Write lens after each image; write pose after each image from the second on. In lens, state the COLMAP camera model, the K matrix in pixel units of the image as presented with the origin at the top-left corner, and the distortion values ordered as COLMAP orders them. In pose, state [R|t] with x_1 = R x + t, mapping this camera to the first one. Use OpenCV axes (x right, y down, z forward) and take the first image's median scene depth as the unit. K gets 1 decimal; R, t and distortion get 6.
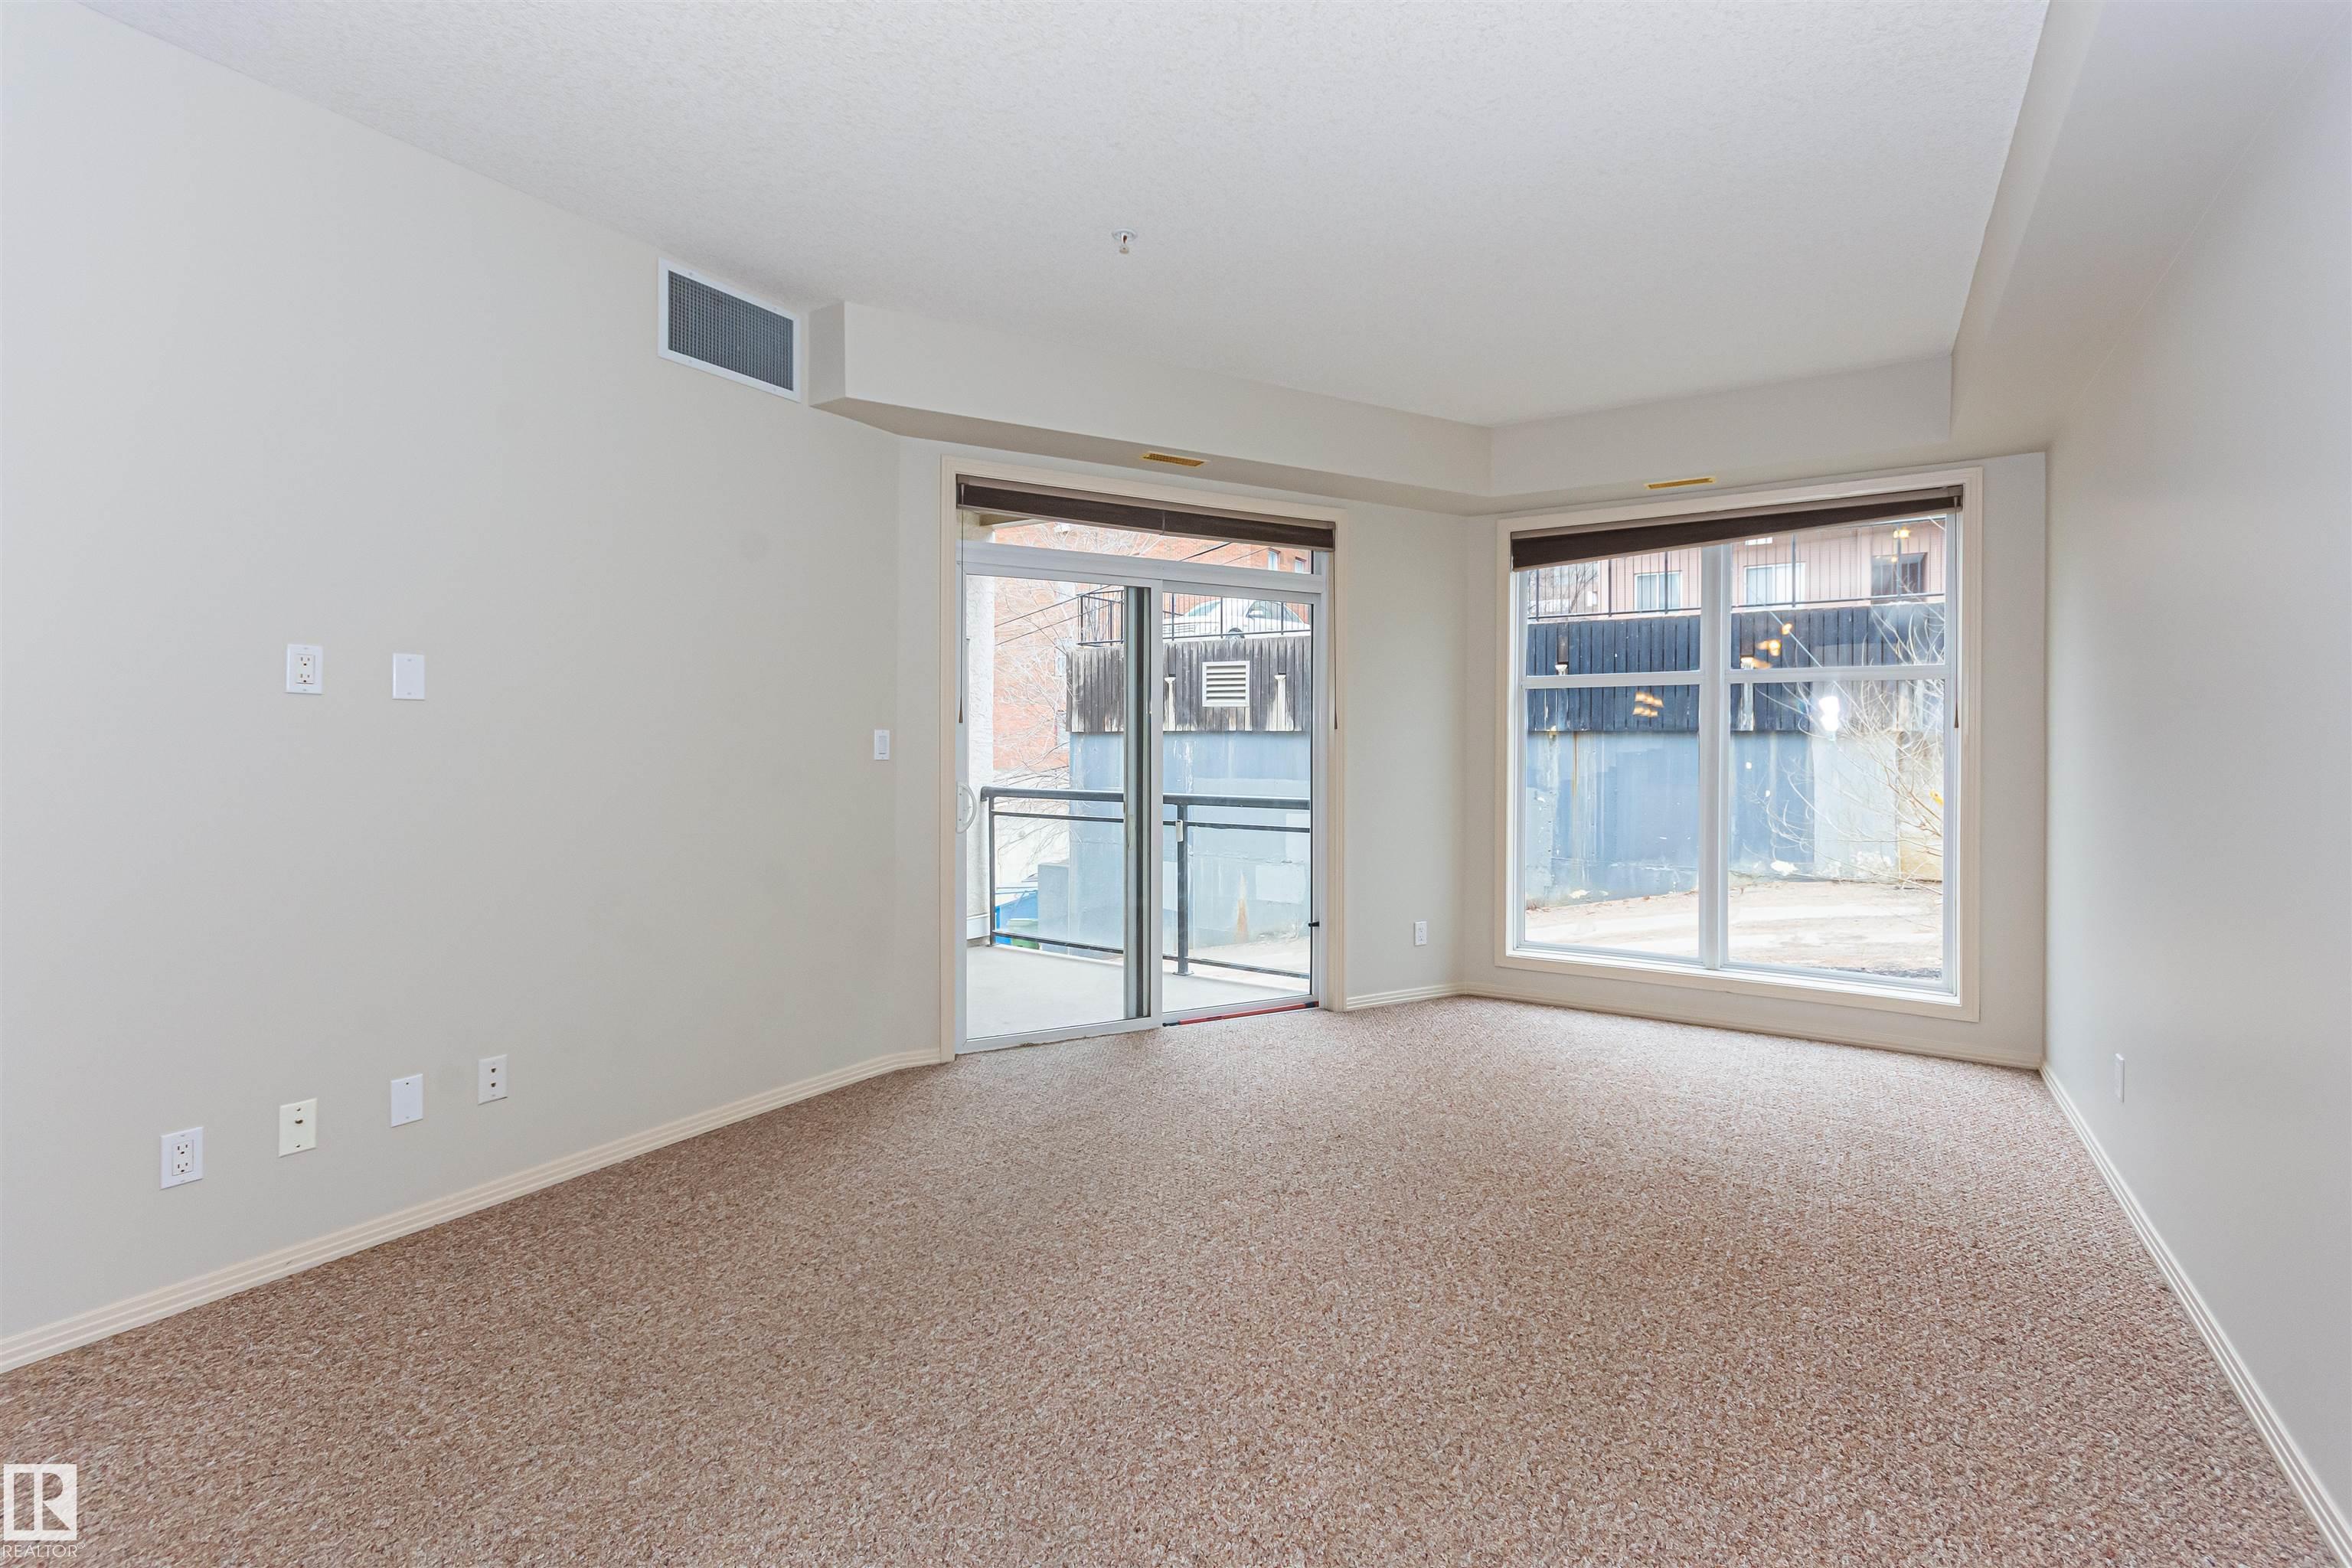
lens RADIAL K [[1047.5, 0, 1174.7], [0, 1047.5, 728.0], [0, 0, 1]] dist [0.003931, 0.000479]
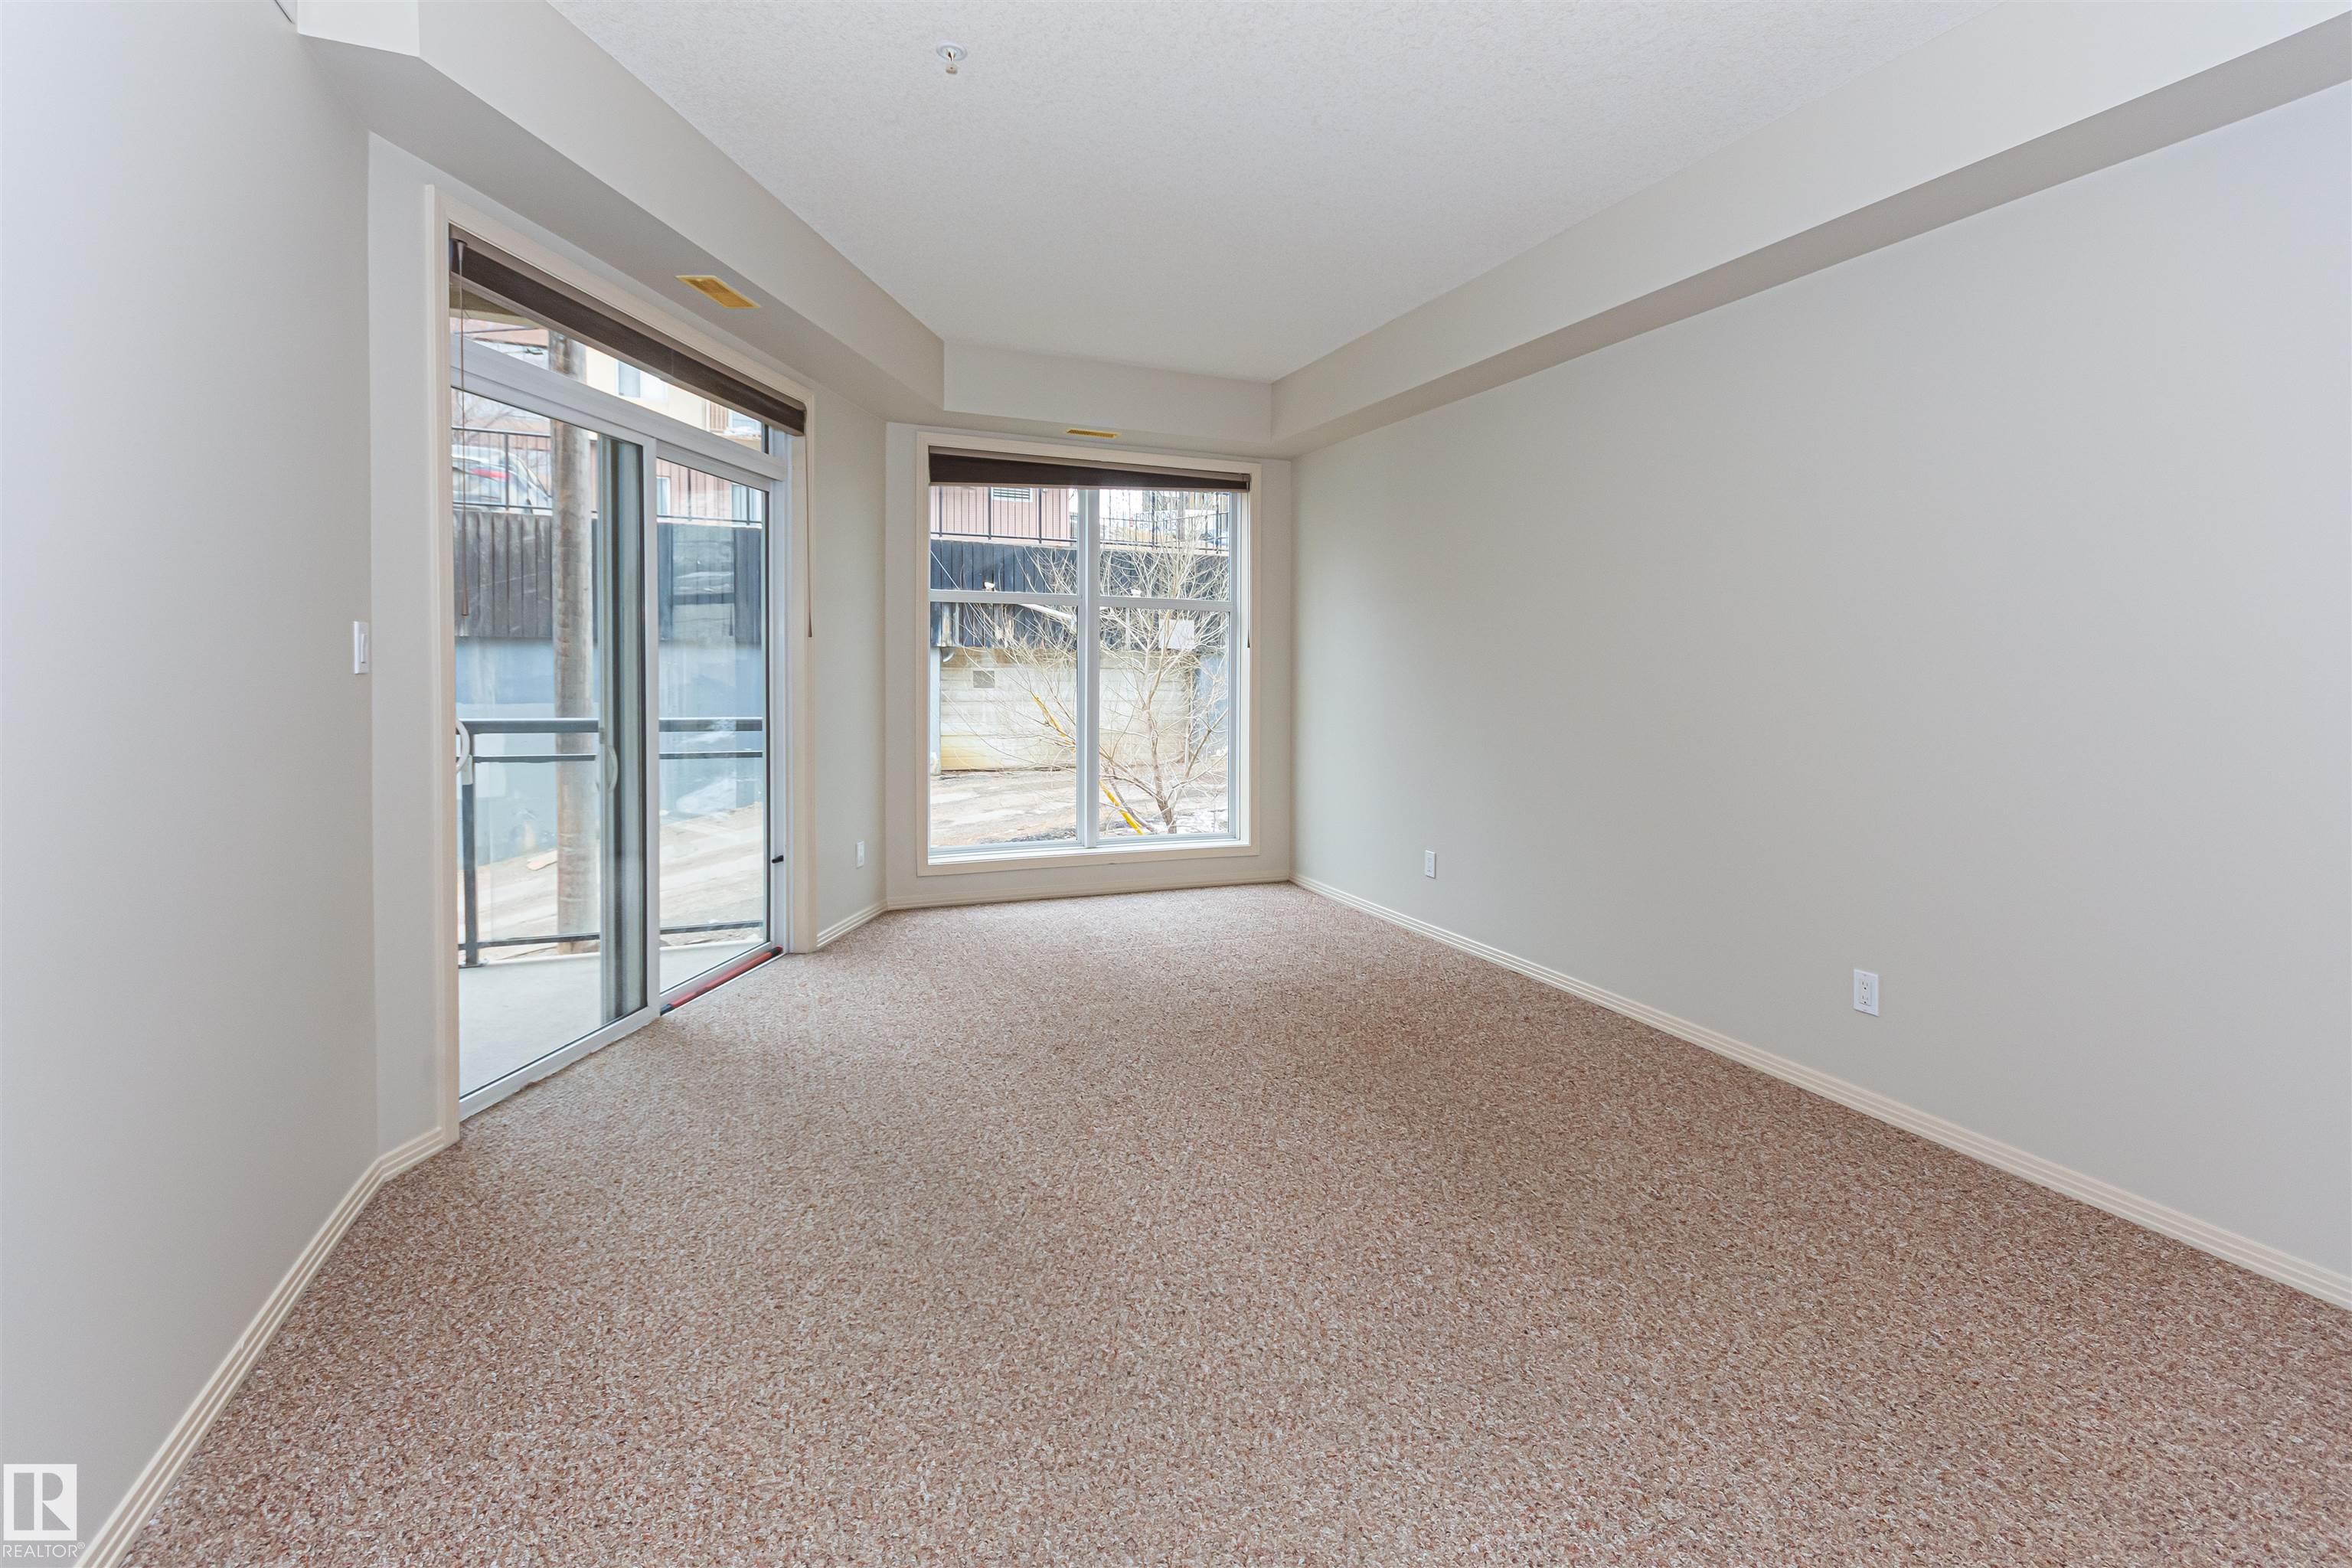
lens RADIAL K [[1072.5, 0, 1172.4], [0, 1072.5, 689.4], [0, 0, 1]] dist [-0.000524, 0.000429]
pose [[0.576439, -0.017227, 0.816958, -0.442100], [-0.022554, 0.999061, 0.036982, 0.003205], [-0.816829, -0.039744, 0.575510, 0.236869]]
